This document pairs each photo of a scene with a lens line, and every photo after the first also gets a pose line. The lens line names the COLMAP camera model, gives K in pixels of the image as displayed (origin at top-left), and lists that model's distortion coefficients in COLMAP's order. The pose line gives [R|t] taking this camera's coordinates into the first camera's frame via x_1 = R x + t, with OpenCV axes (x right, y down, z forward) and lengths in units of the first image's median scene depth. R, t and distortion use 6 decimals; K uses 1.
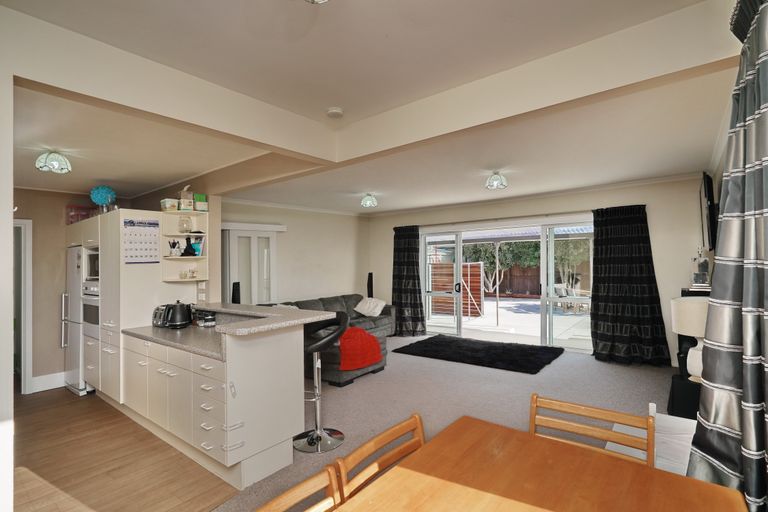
lens RADIAL K [[374.4, 0, 382.7], [0, 374.4, 243.8], [0, 0, 1]] dist [-0.000991, 0.000372]
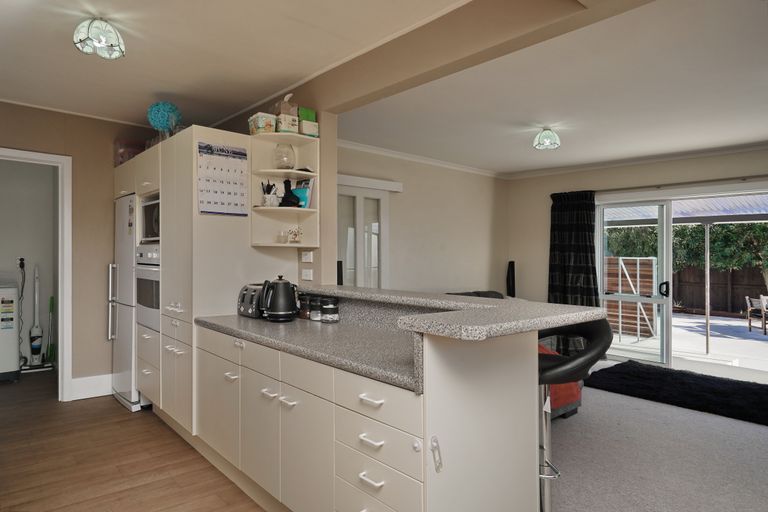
lens RADIAL K [[477.5, 0, 384.0], [0, 477.5, 256.0], [0, 0, 1]] dist [0.001296, -0.000292]
pose [[0.983233, 0.038169, -0.178315, -0.218078], [-0.029944, 0.998370, 0.048594, 0.068366], [0.179879, -0.042440, 0.982773, 0.244177]]
